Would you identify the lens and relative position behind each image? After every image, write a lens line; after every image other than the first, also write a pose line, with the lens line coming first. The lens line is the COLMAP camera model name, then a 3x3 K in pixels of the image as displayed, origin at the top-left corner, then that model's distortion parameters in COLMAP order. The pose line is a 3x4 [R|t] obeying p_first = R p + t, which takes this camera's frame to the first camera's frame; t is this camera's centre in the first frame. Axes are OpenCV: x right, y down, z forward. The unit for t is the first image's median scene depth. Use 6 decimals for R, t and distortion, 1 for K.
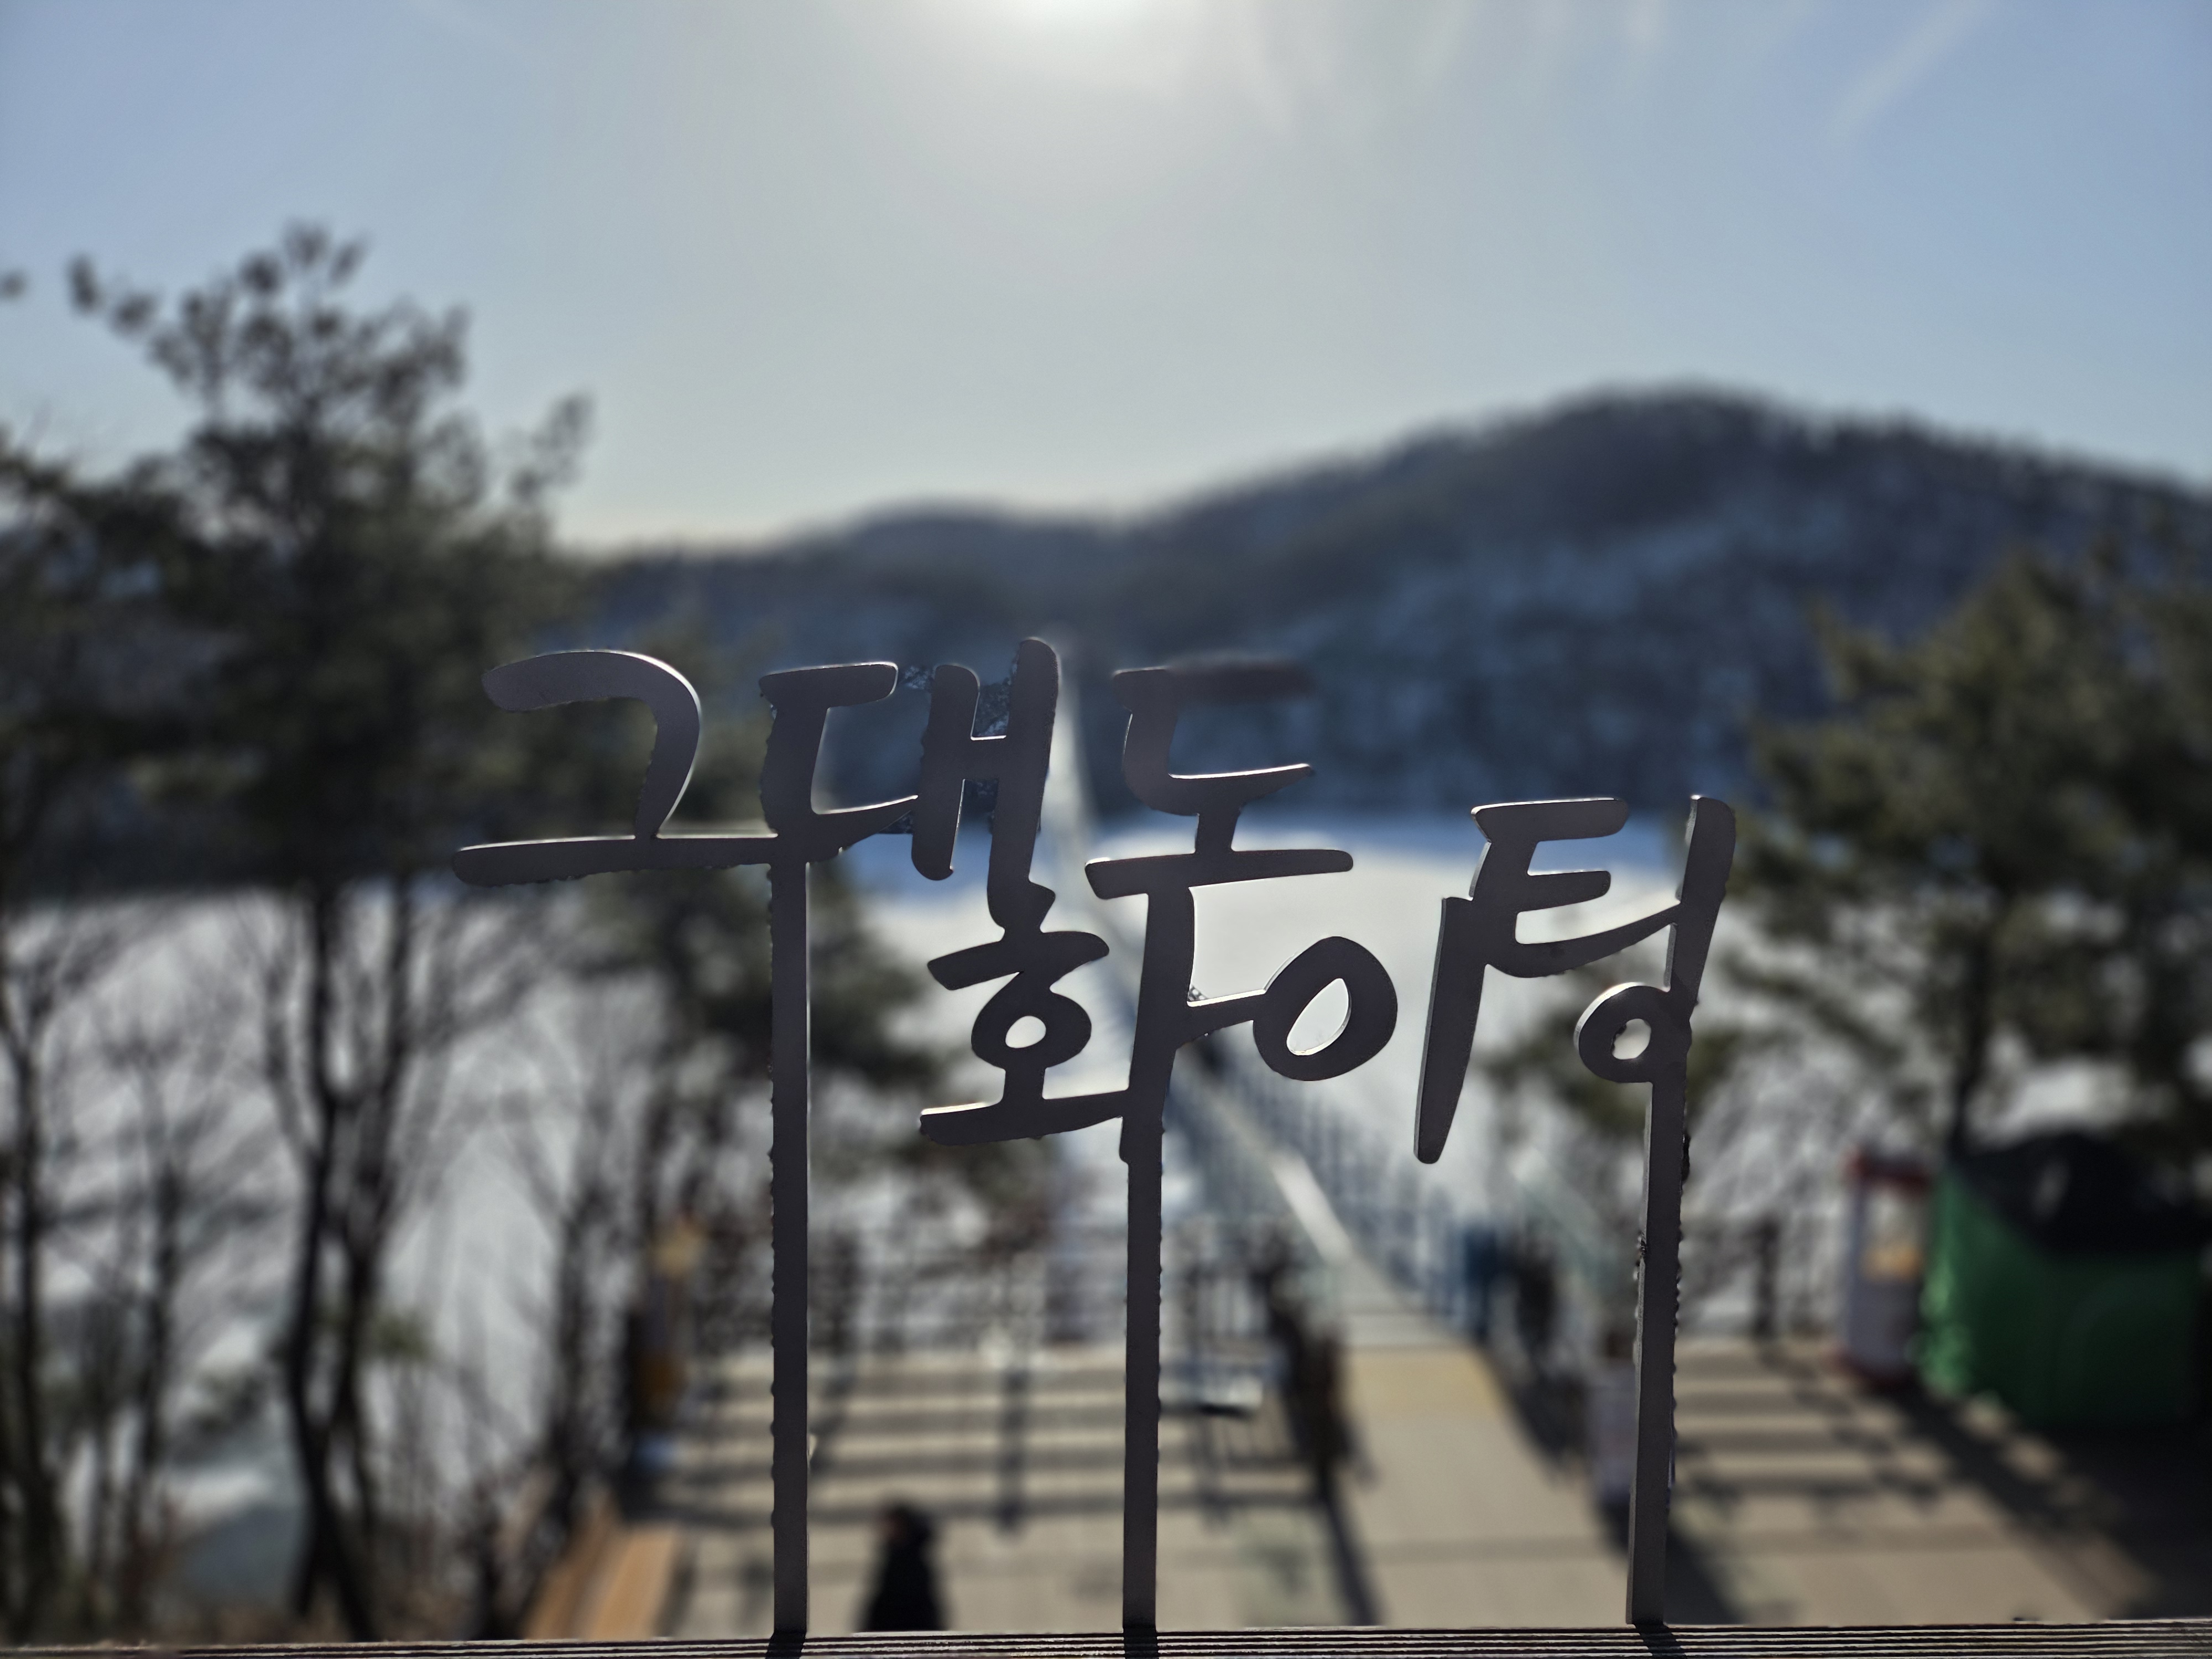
lens RADIAL K [[1487.7, 0, 1133.3], [0, 1487.7, 827.1], [0, 0, 1]] dist [0.030629, -0.000880]
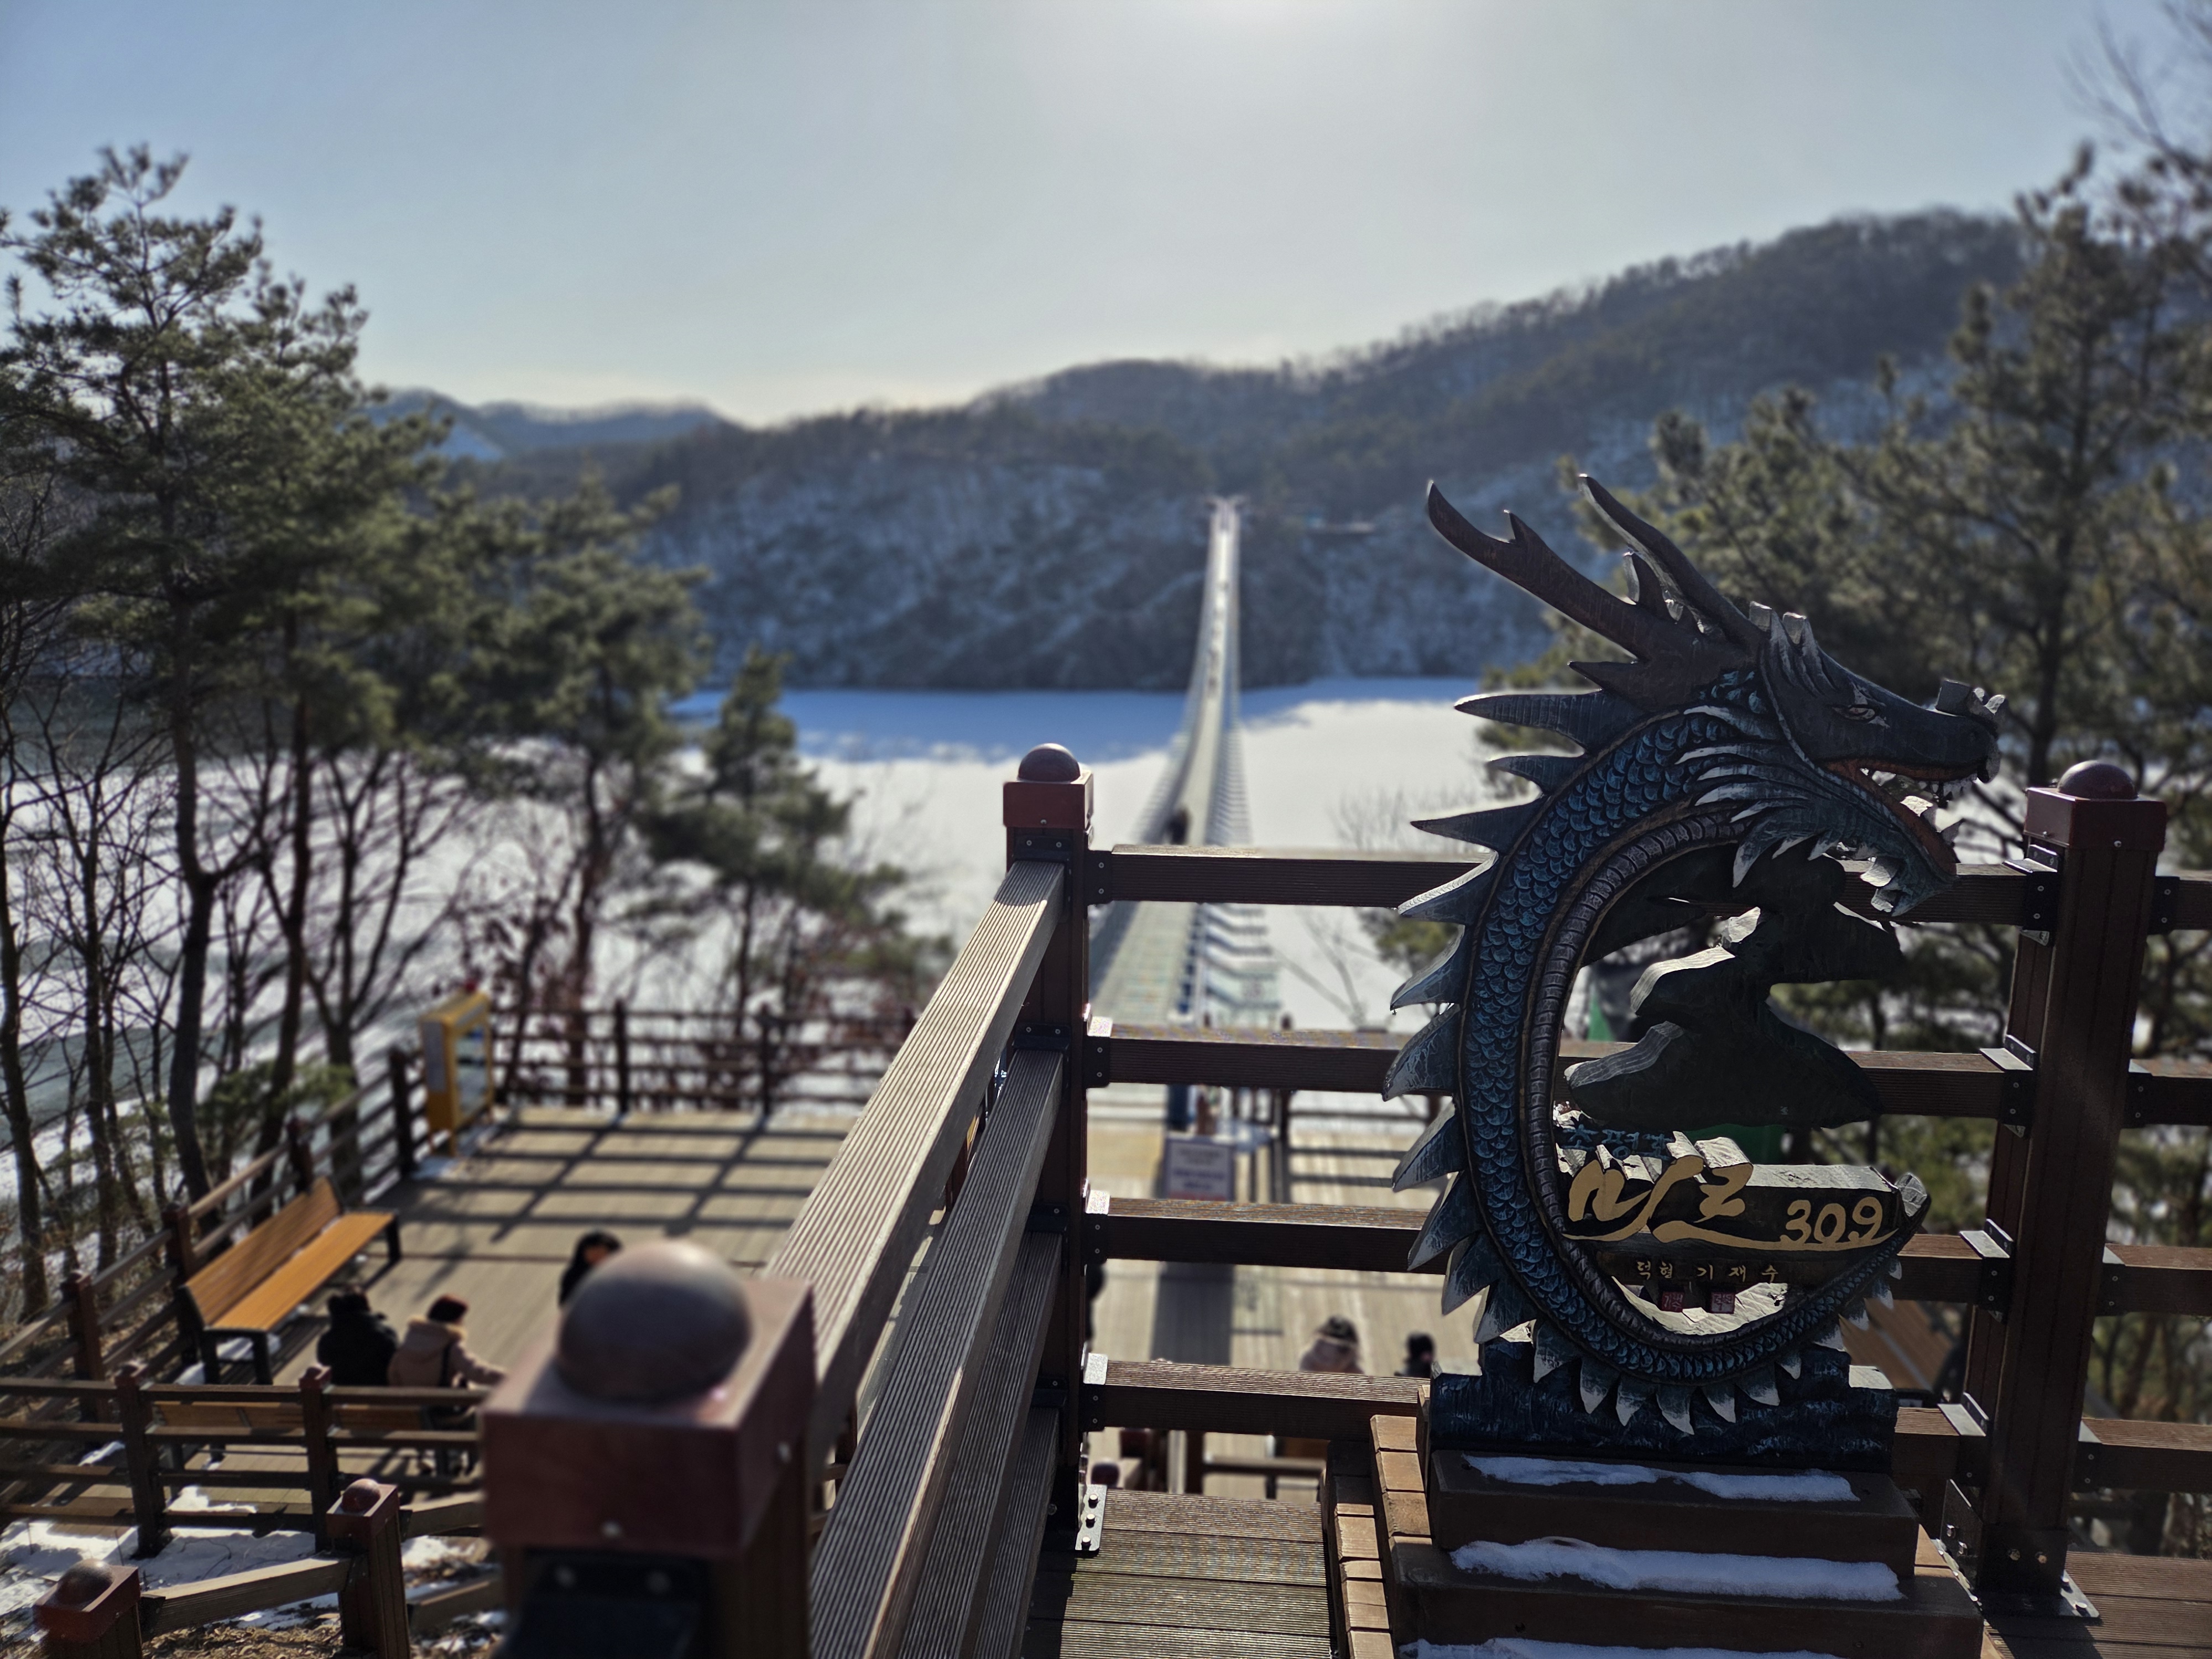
lens RADIAL K [[1461.0, 0, 1124.0], [0, 1461.0, 815.4], [0, 0, 1]] dist [0.065654, -0.050770]
pose [[0.991437, 0.023243, -0.128503, 0.381138], [-0.011942, 0.996047, 0.088023, 0.013297], [0.130040, -0.085734, 0.987795, -0.102382]]
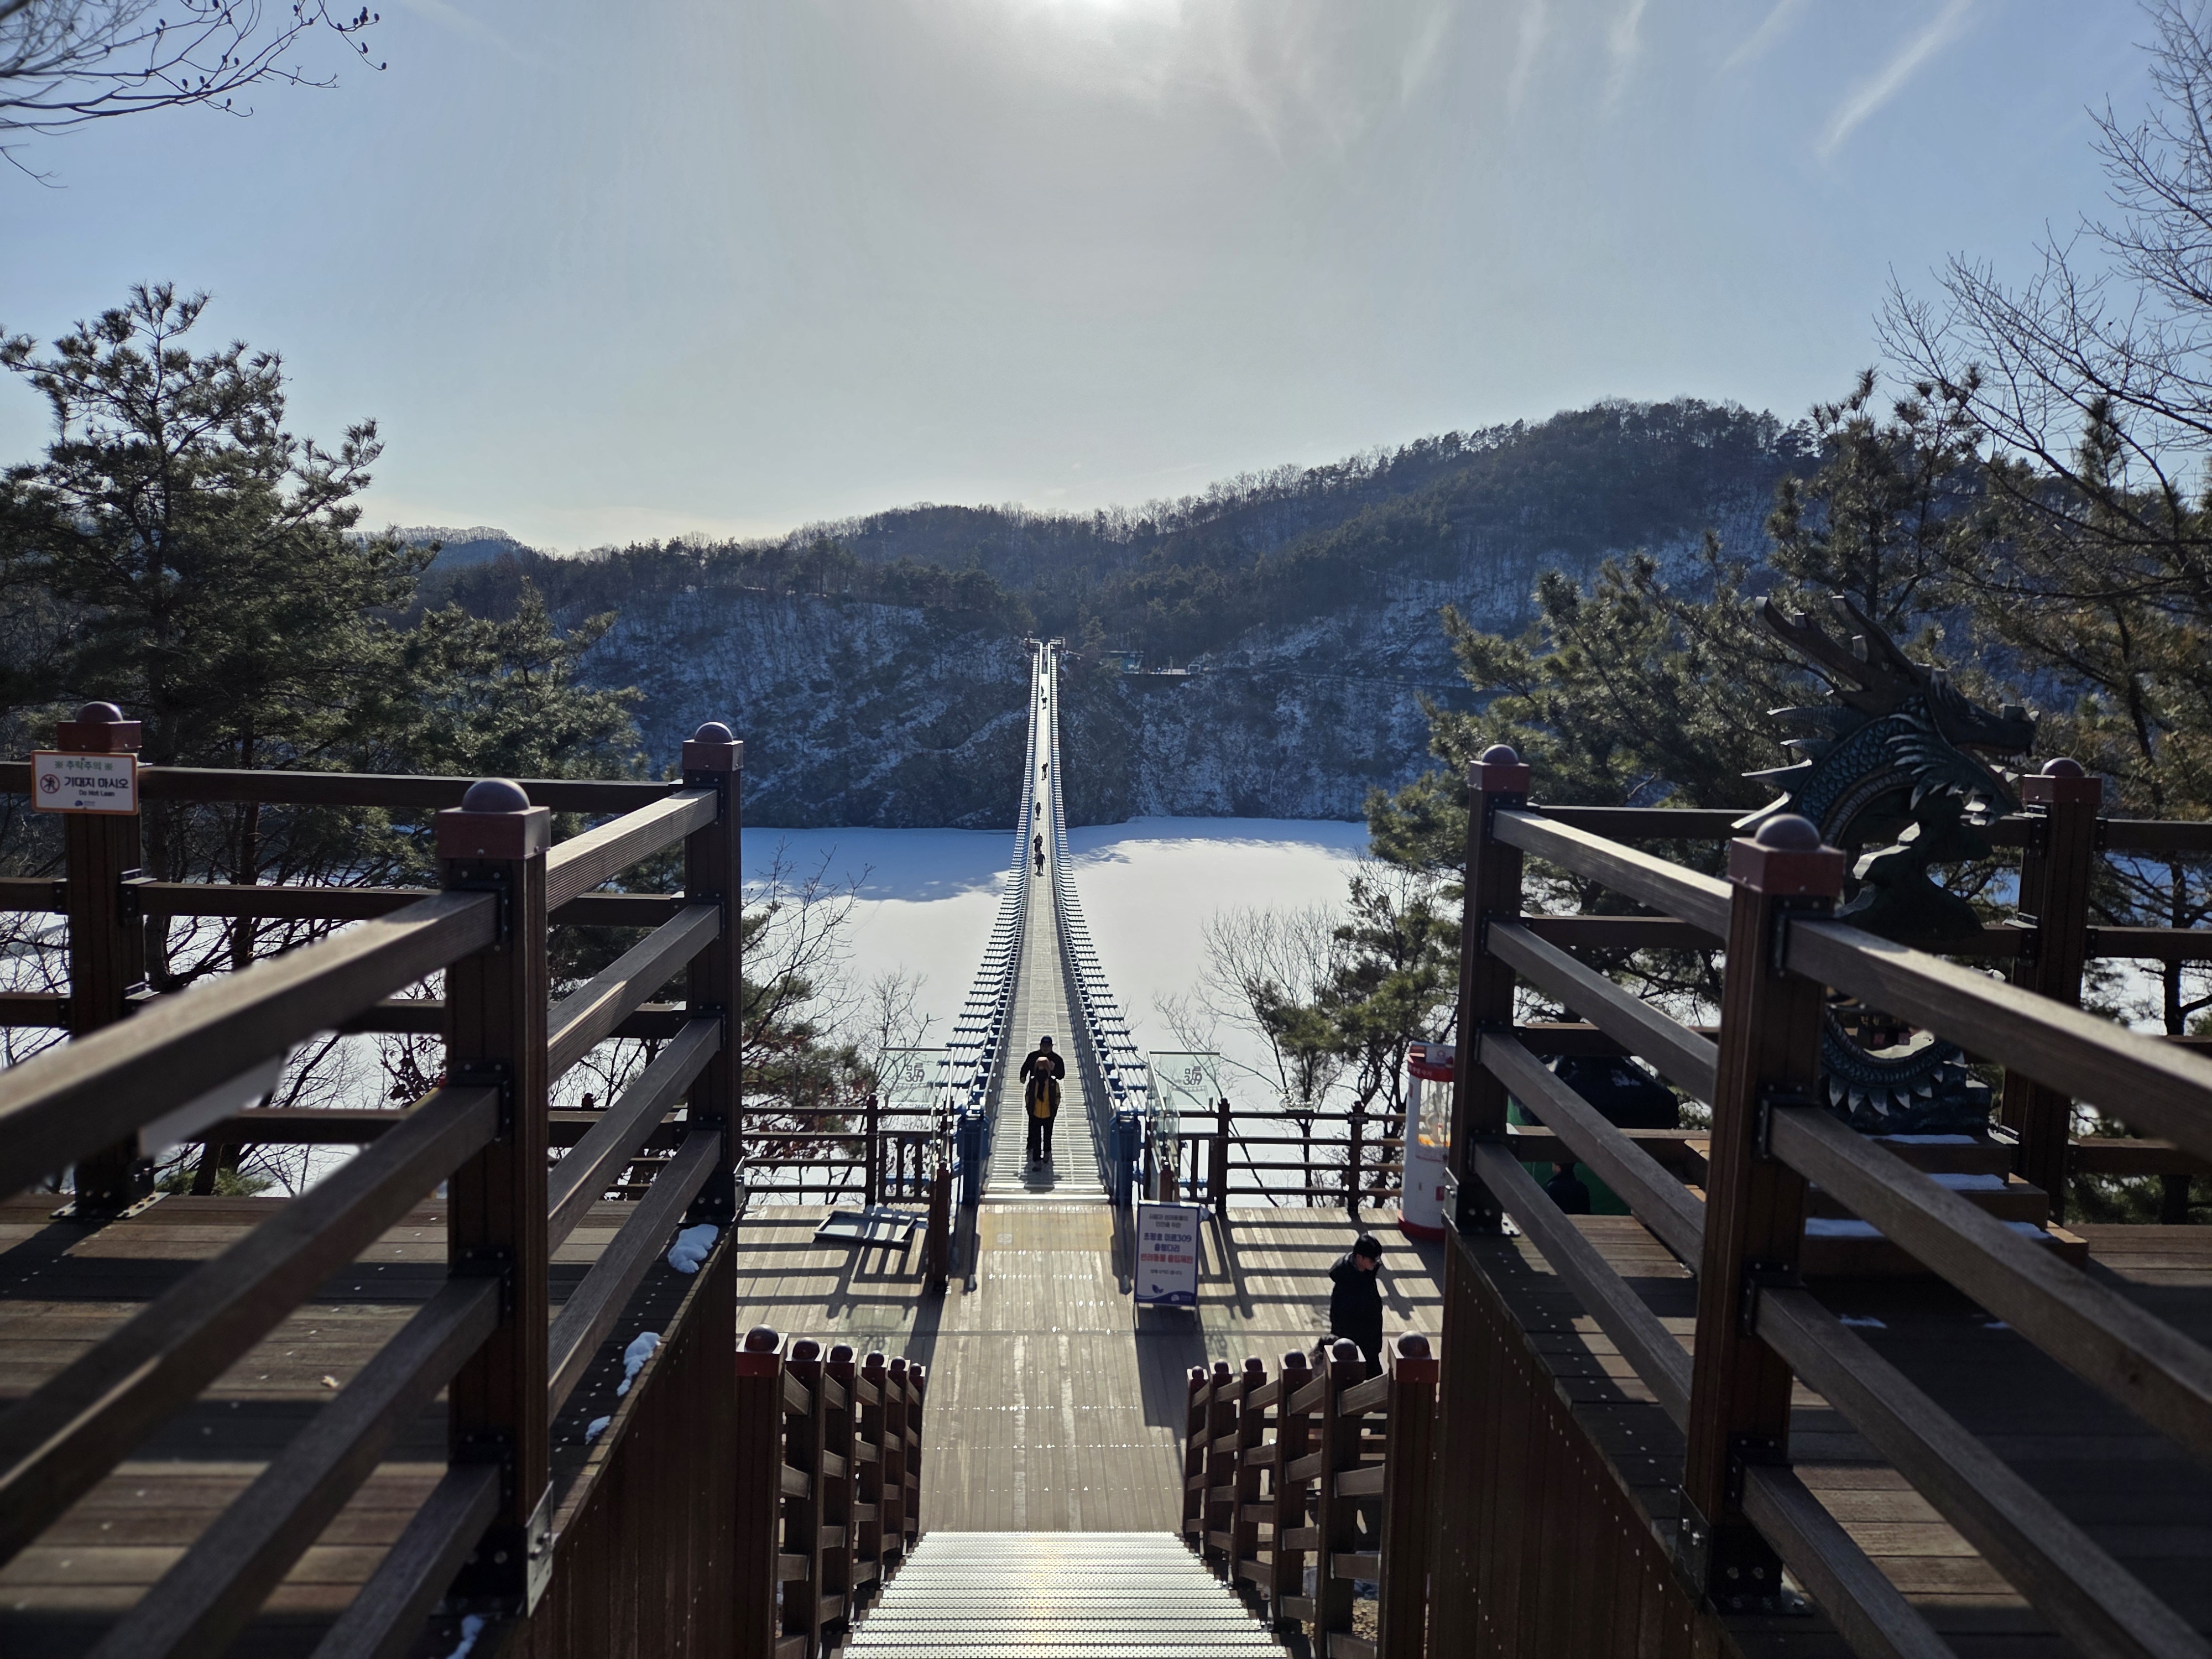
lens RADIAL K [[1461.0, 0, 1124.0], [0, 1461.0, 815.4], [0, 0, 1]] dist [0.065654, -0.050770]
pose [[0.999791, 0.019571, -0.005880, 0.271894], [-0.019616, 0.999778, -0.007722, 0.039179], [0.005727, 0.007836, 0.999953, -0.237156]]
